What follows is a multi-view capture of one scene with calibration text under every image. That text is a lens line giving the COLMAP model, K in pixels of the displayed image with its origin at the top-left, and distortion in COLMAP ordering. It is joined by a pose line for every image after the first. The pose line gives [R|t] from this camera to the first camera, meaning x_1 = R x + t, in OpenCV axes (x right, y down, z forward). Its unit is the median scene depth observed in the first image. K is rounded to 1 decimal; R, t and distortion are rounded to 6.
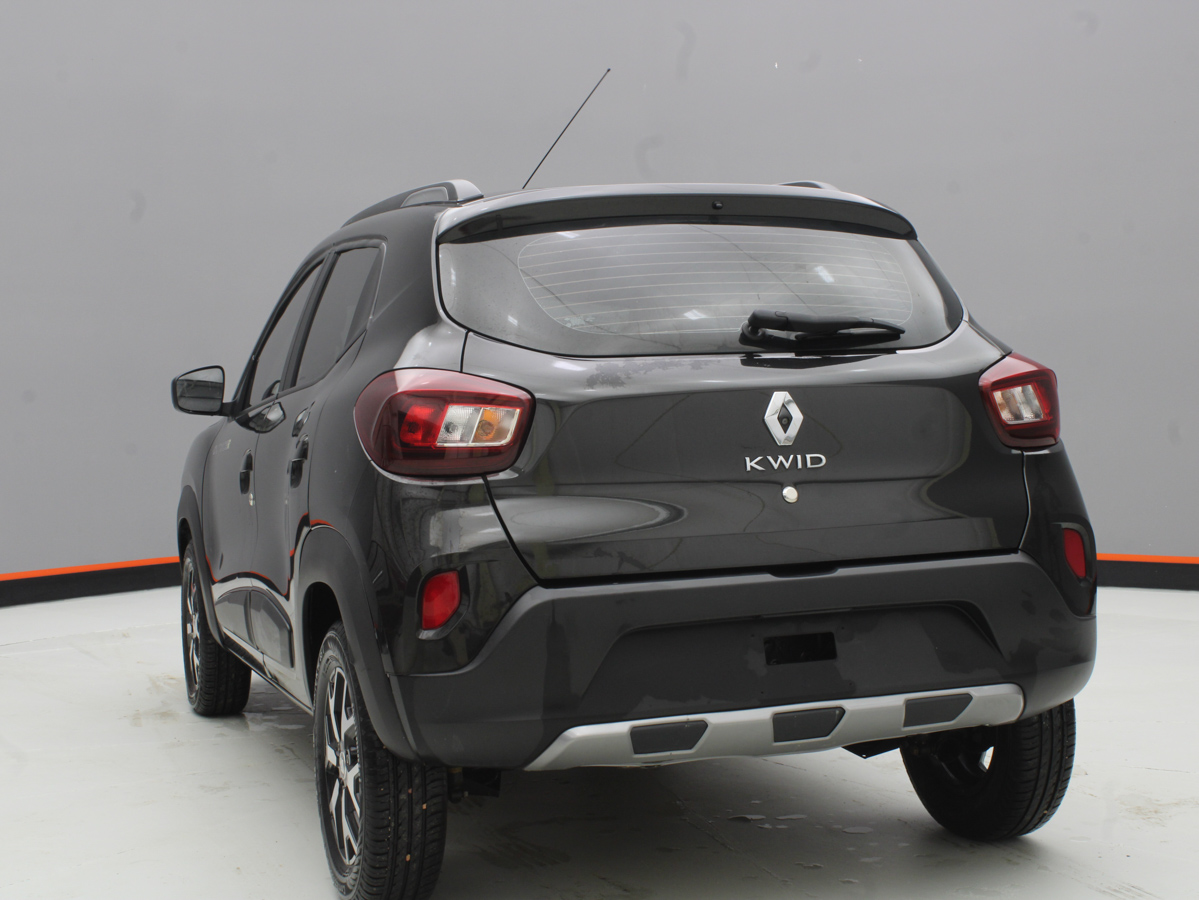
lens RADIAL K [[1633.8, 0, 599.5], [0, 1633.8, 450.0], [0, 0, 1]] dist [-0.024098, 0.027347]
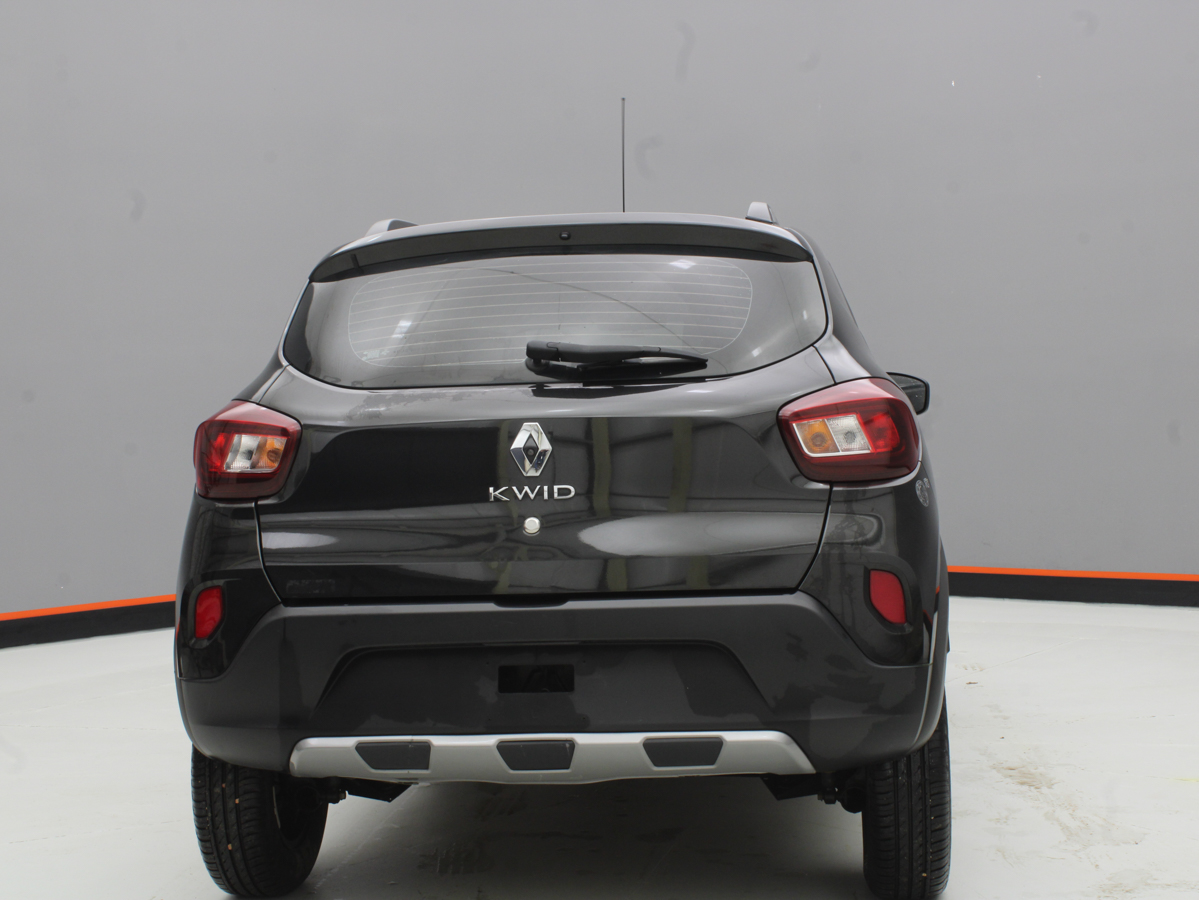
lens RADIAL K [[1633.8, 0, 599.5], [0, 1633.8, 450.0], [0, 0, 1]] dist [-0.024098, 0.027347]
pose [[0.923115, 0.011610, -0.384348, 0.534429], [-0.013435, 0.999908, -0.002062, -0.017315], [0.384289, 0.007068, 0.923186, 0.085453]]
